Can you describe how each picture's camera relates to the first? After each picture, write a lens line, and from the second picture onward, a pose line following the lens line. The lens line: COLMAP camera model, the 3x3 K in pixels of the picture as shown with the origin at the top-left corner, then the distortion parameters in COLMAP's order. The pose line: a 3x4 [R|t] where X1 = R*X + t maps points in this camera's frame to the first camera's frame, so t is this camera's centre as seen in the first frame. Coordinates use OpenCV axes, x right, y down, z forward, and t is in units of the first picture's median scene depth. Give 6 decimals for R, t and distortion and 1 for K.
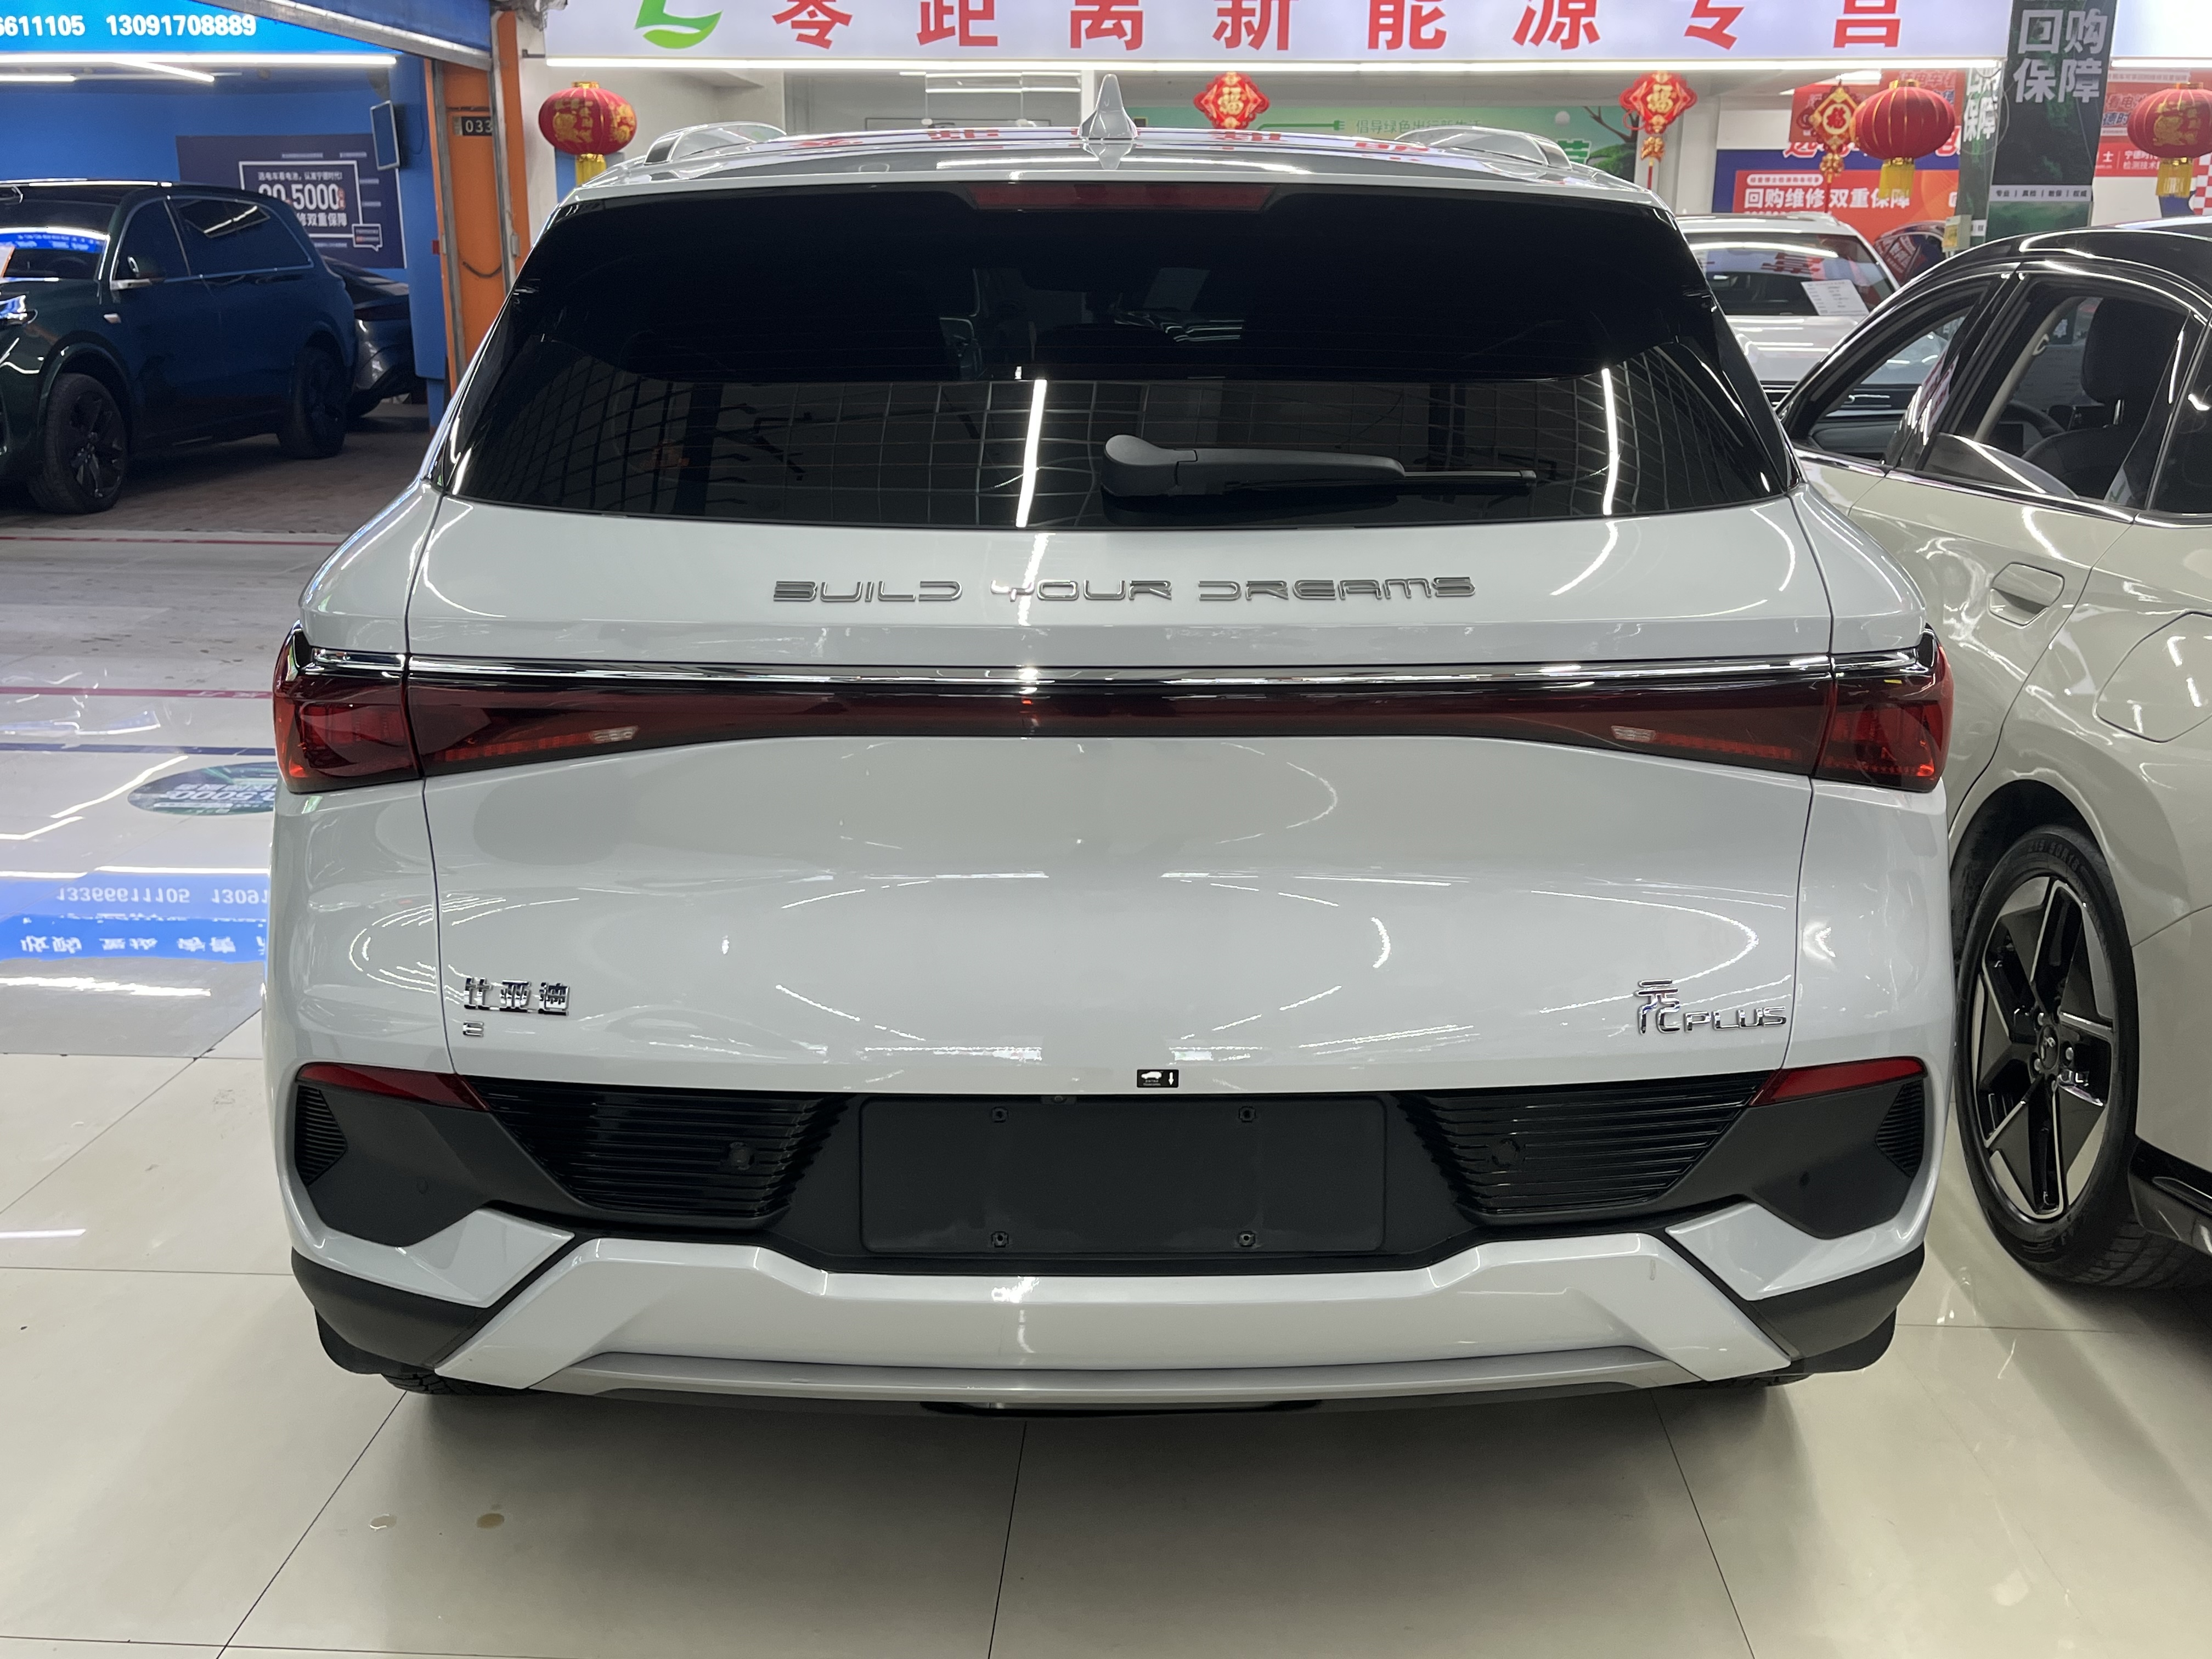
lens RADIAL K [[2037.8, 0, 1101.9], [0, 2037.8, 850.6], [0, 0, 1]] dist [0.017495, 0.000000]
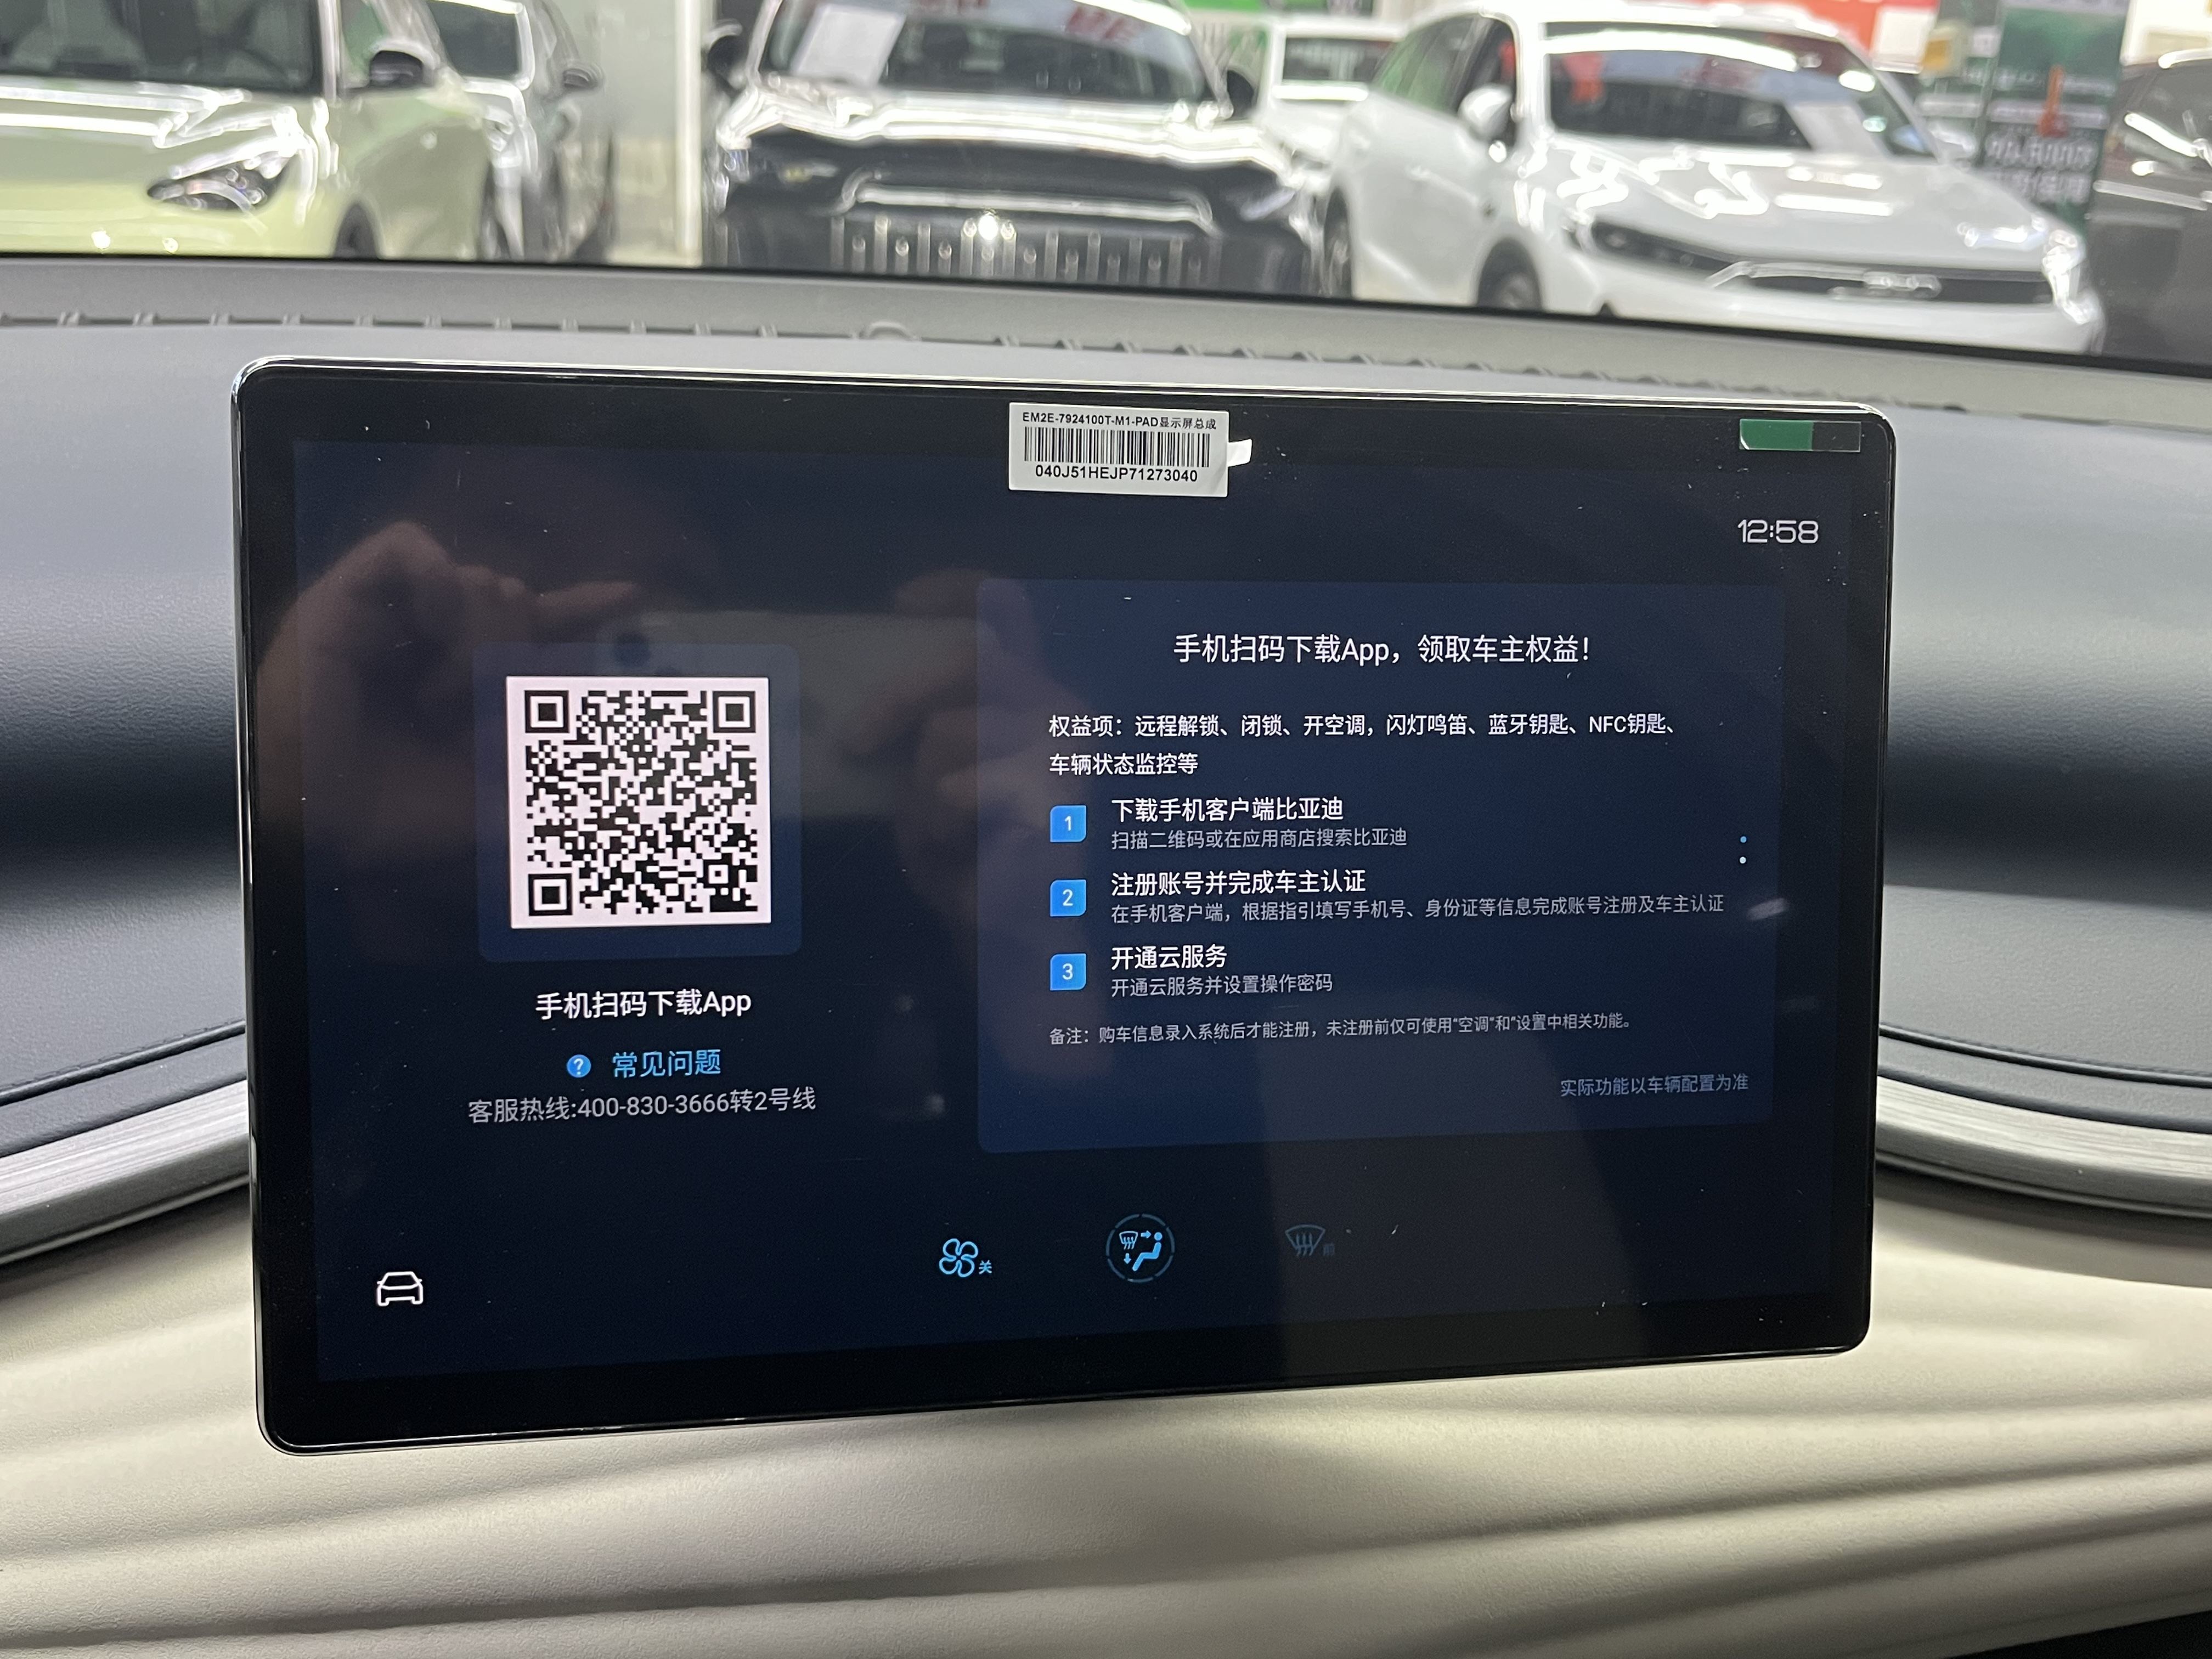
lens RADIAL K [[2037.8, 0, 1091.3], [0, 2037.8, 824.4], [0, 0, 1]] dist [0.017495, 0.000000]
pose [[0.980341, -0.013436, 0.196853, -0.014817], [-0.000385, 0.997547, 0.070000, -0.086641], [-0.197311, -0.068700, 0.977931, 0.364836]]
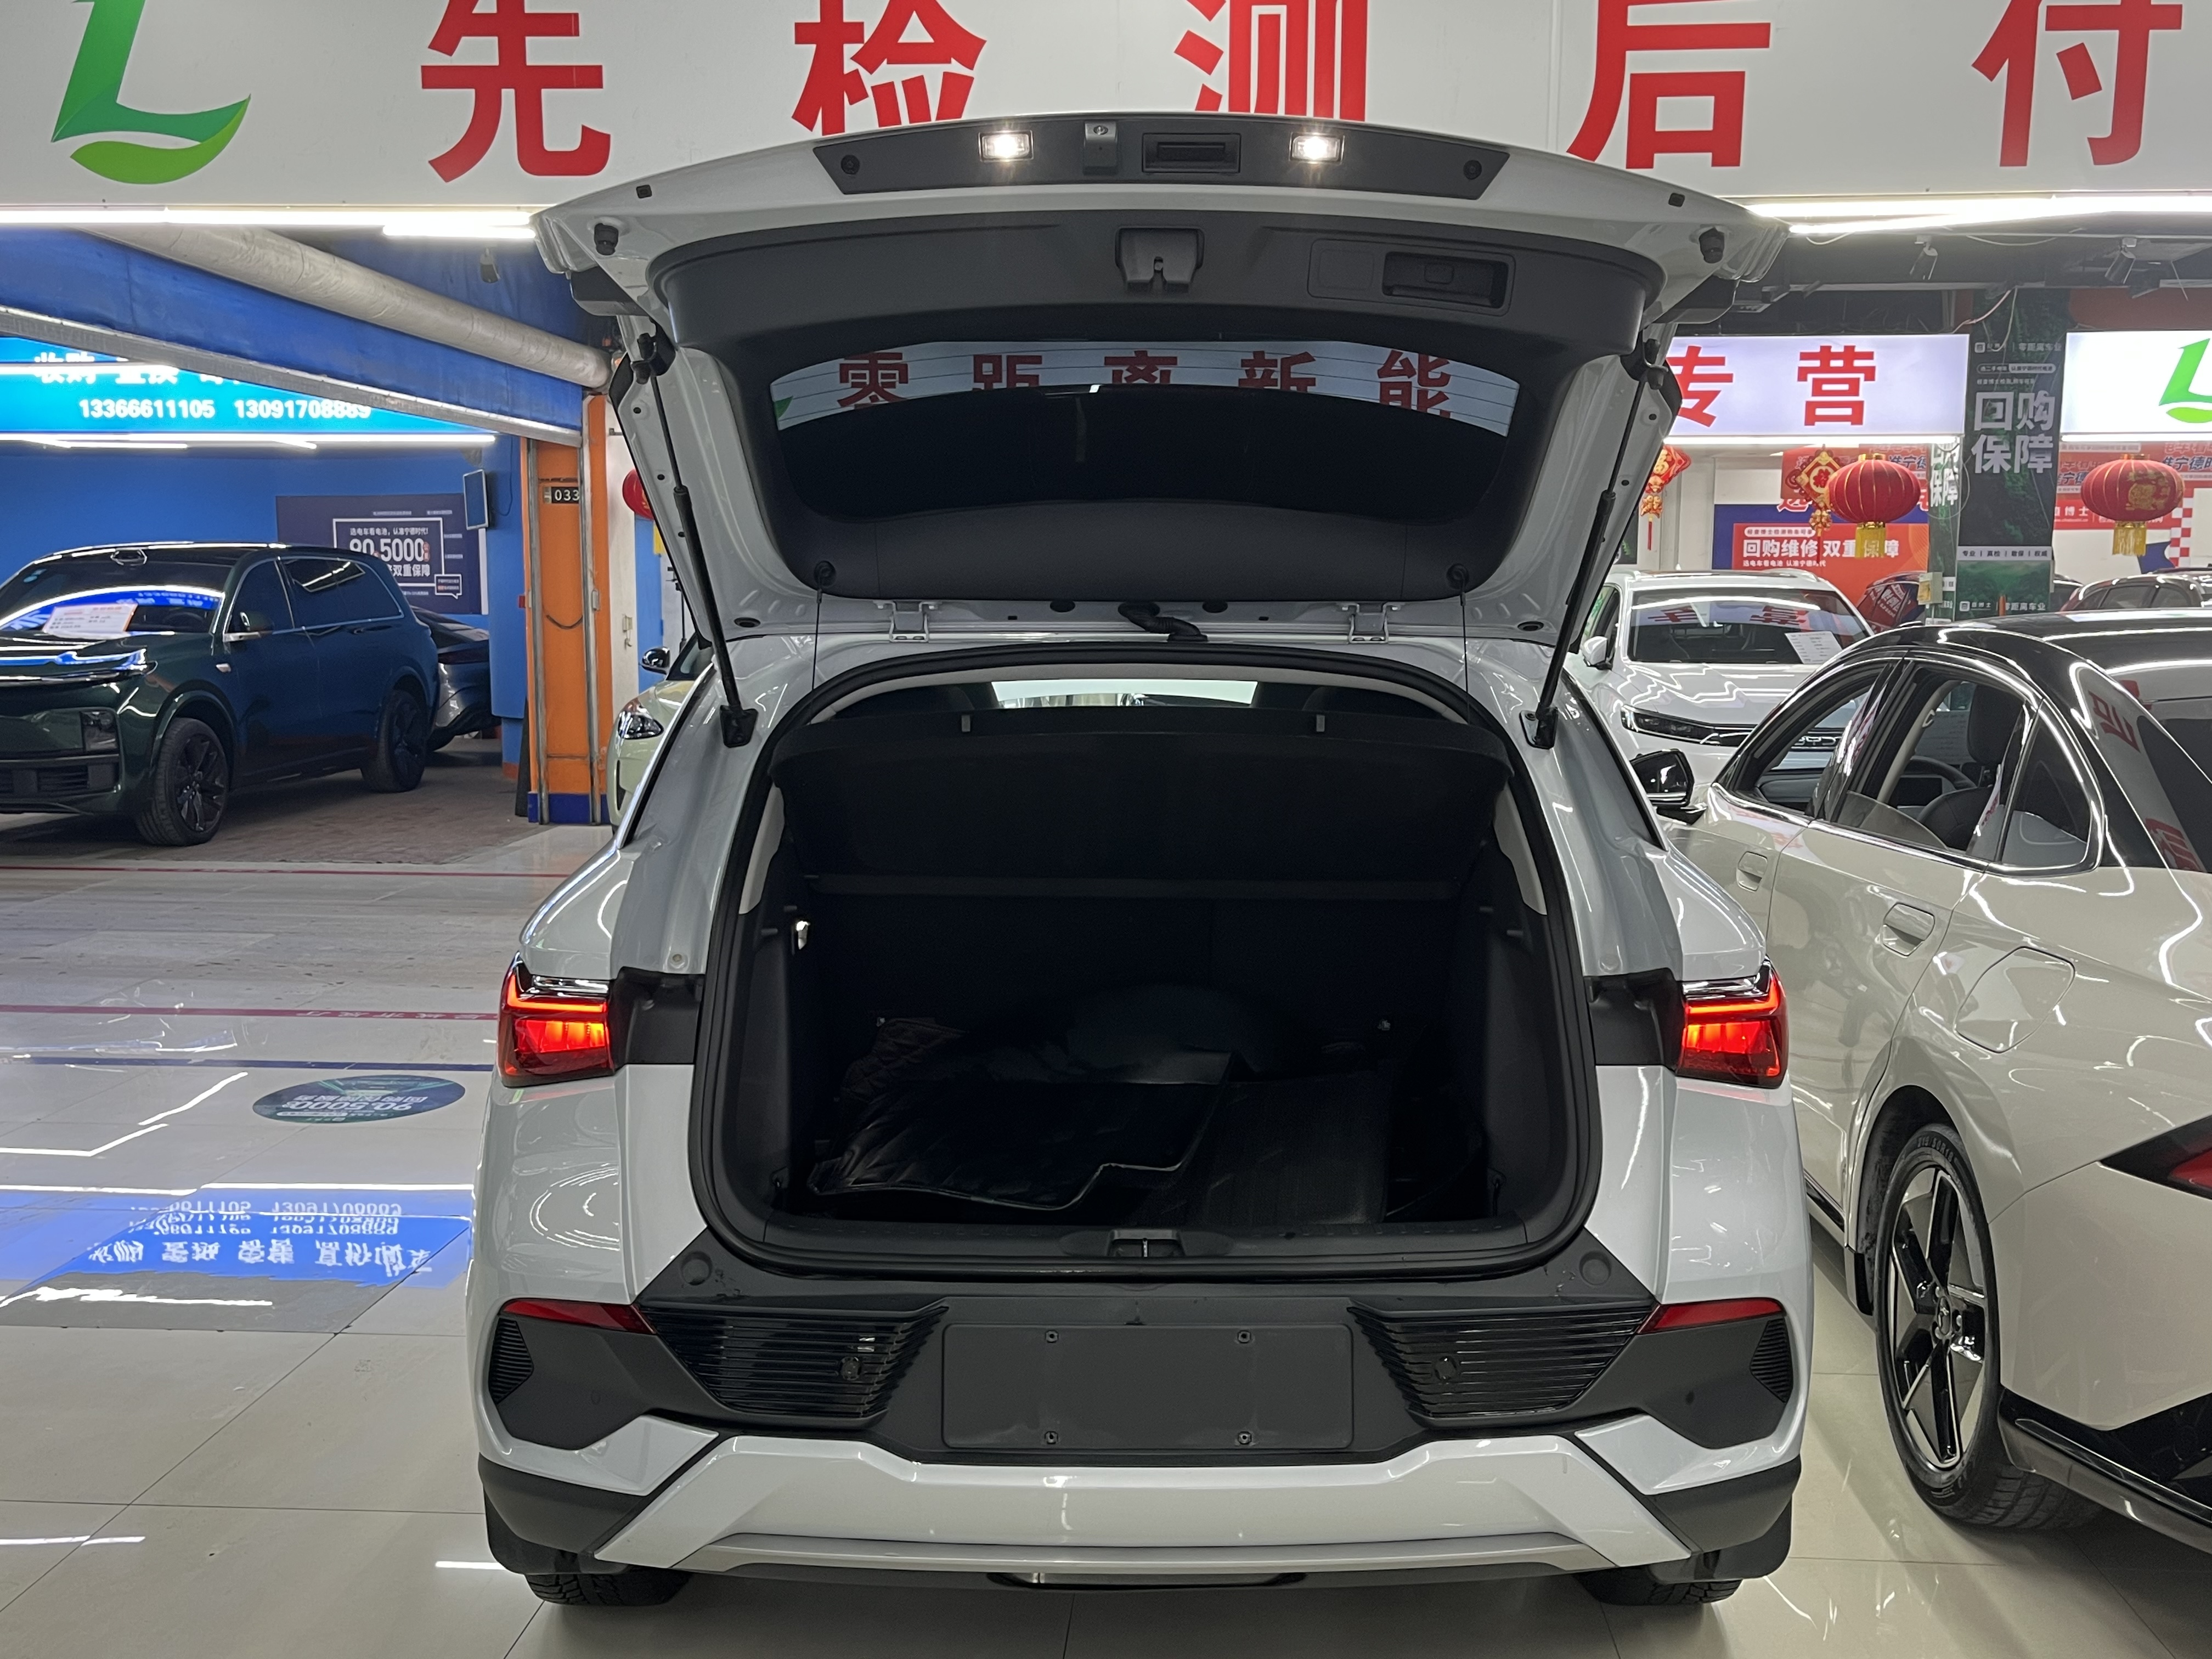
lens RADIAL K [[2037.8, 0, 1121.2], [0, 2037.8, 853.7], [0, 0, 1]] dist [0.017495, 0.000000]
pose [[0.999967, 0.000146, -0.008098, 0.000611], [-0.001400, 0.987922, -0.154943, 0.004151], [0.007978, 0.154949, 0.987890, -0.048474]]
